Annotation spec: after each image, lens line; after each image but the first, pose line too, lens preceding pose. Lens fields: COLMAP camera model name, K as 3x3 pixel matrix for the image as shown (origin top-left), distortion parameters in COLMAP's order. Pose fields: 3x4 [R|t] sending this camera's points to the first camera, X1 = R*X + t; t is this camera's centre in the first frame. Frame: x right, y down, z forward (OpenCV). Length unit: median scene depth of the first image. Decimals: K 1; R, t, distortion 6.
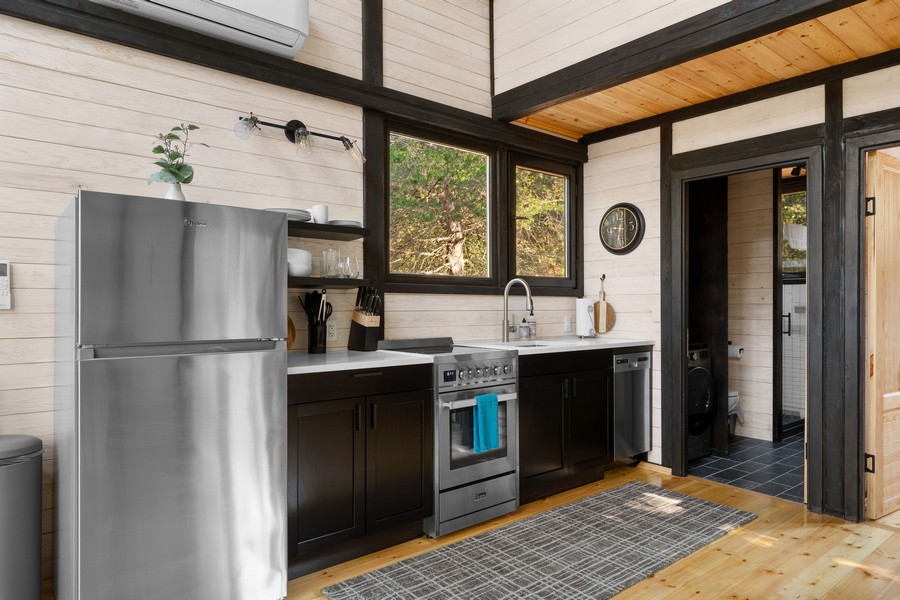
lens RADIAL K [[563.3, 0, 448.8], [0, 563.3, 304.3], [0, 0, 1]] dist [-0.002876, 0.003957]
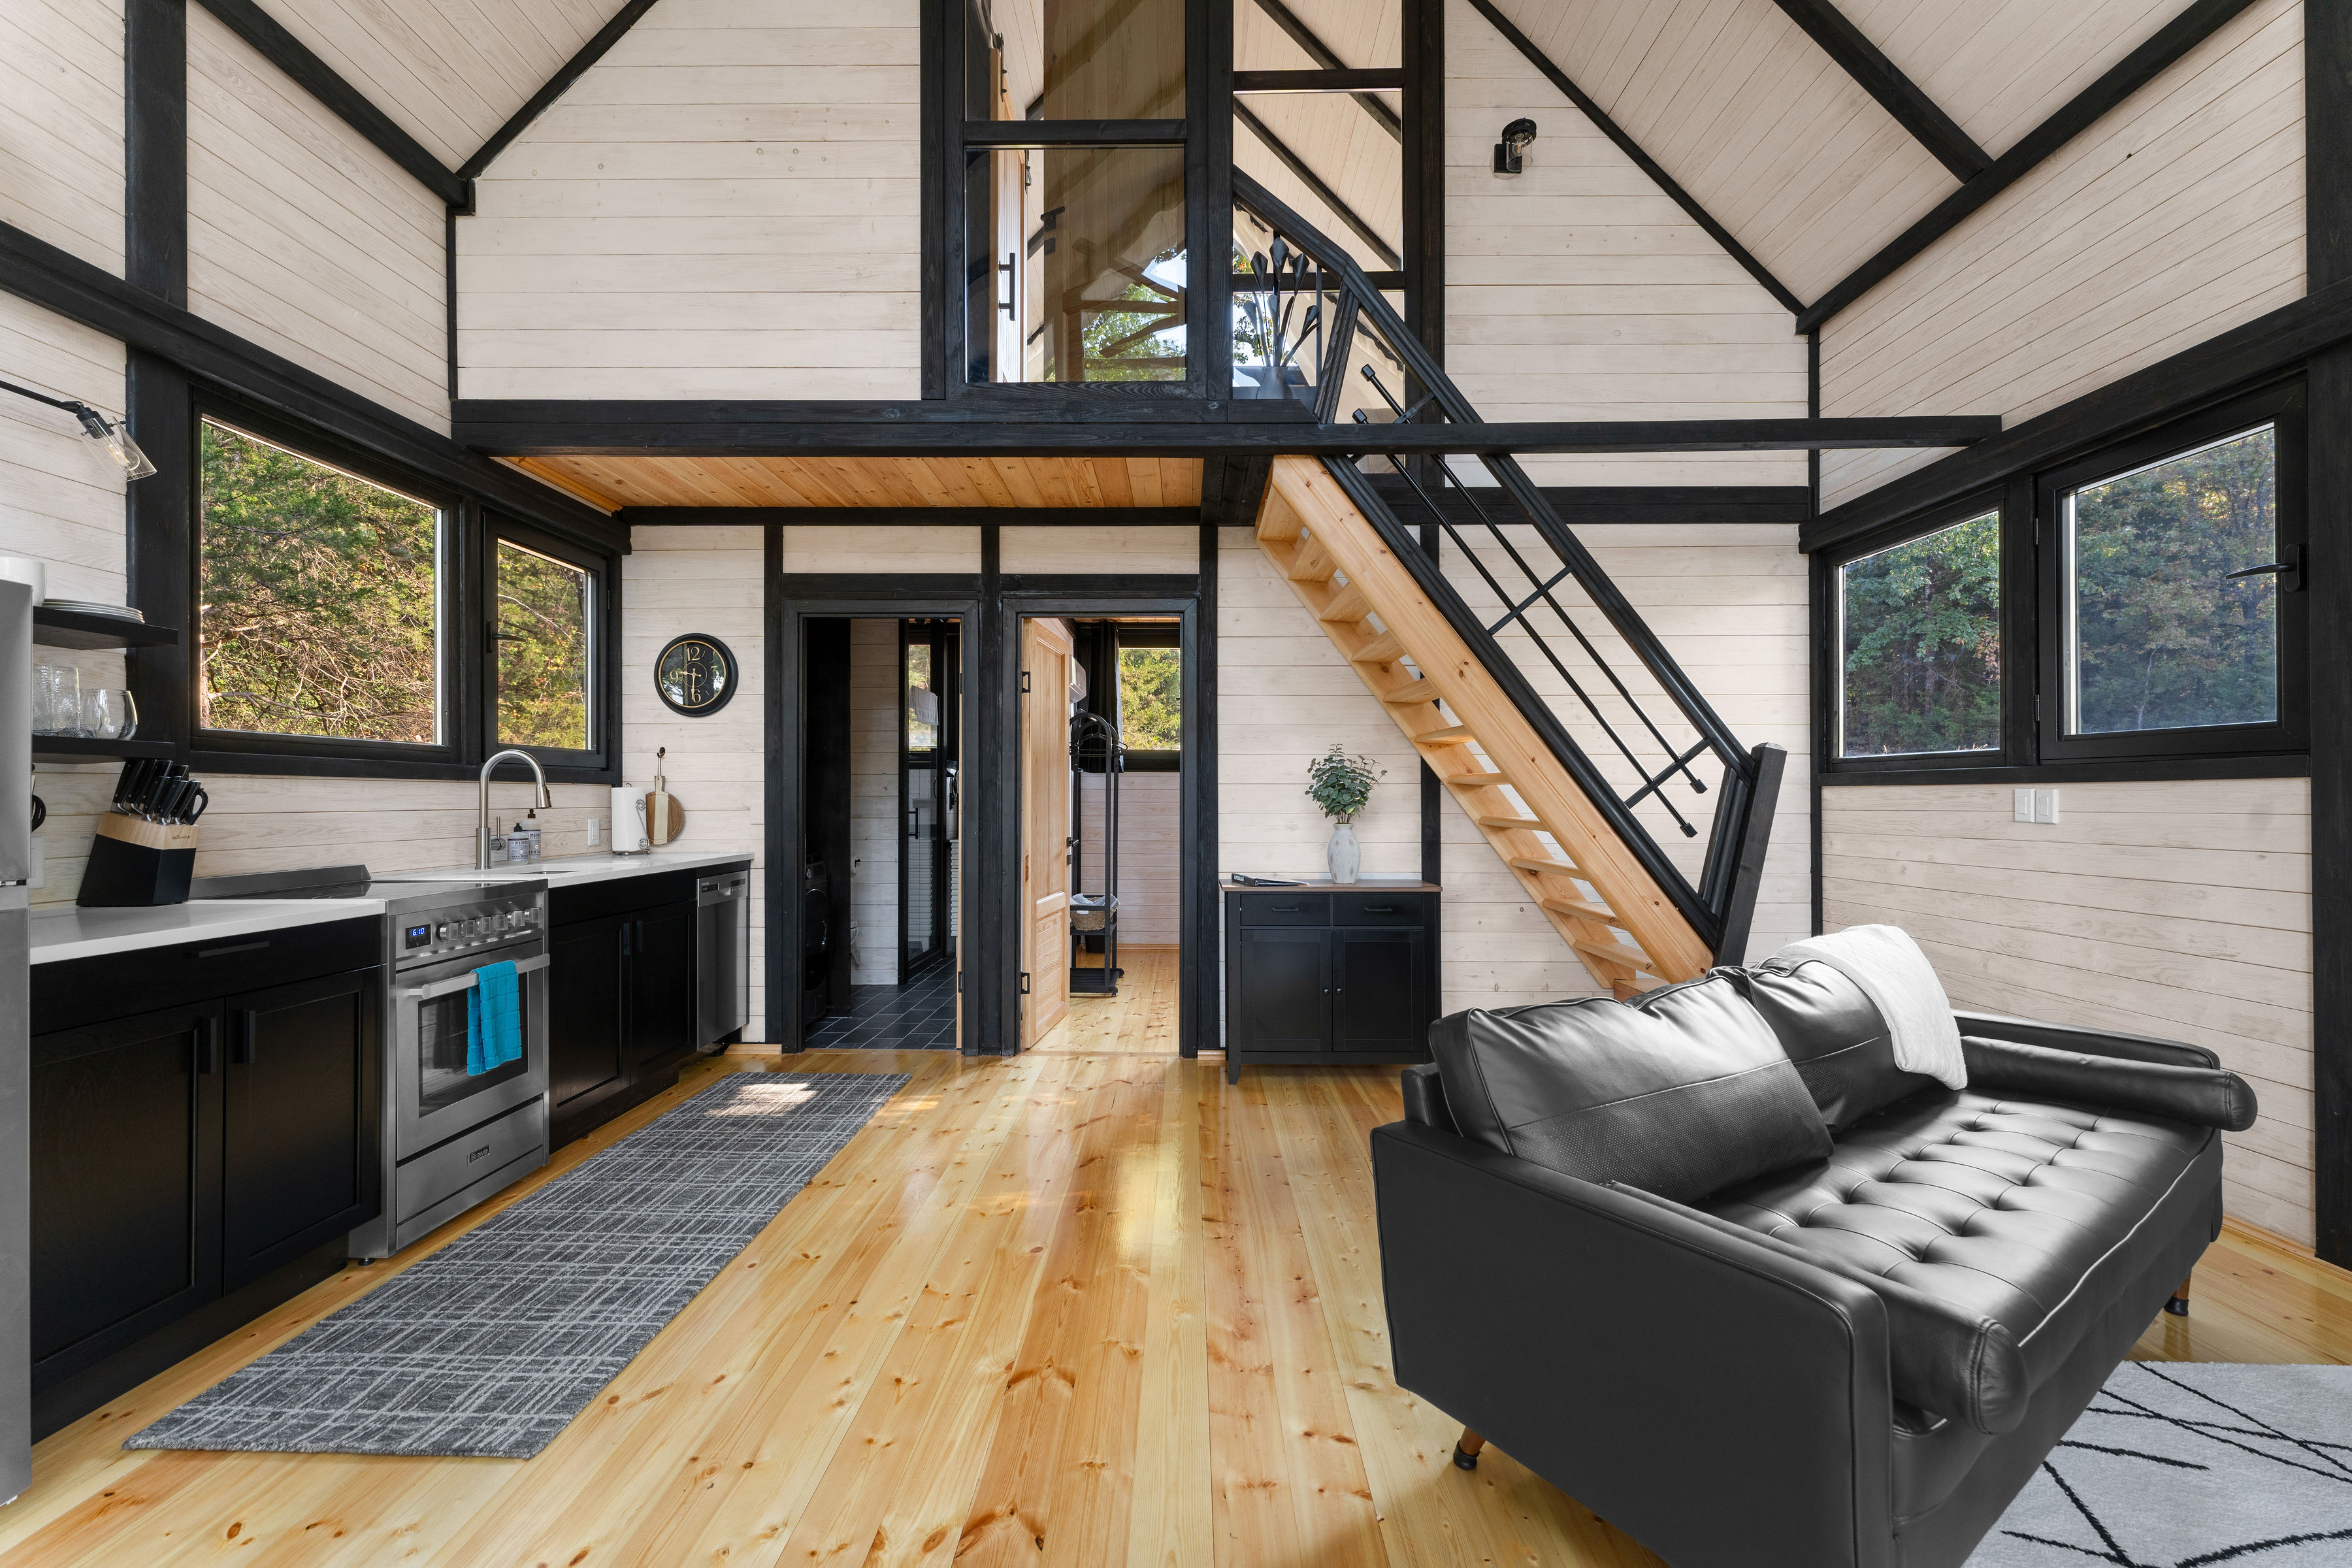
lens RADIAL K [[940.3, 0, 1175.3], [0, 940.3, 791.8], [0, 0, 1]] dist [0.001921, 0.000376]
pose [[0.639206, 0.001933, 0.769033, -0.196514], [0.001385, 0.999992, -0.003664, -0.001678], [-0.769034, 0.003407, 0.639198, -0.083512]]
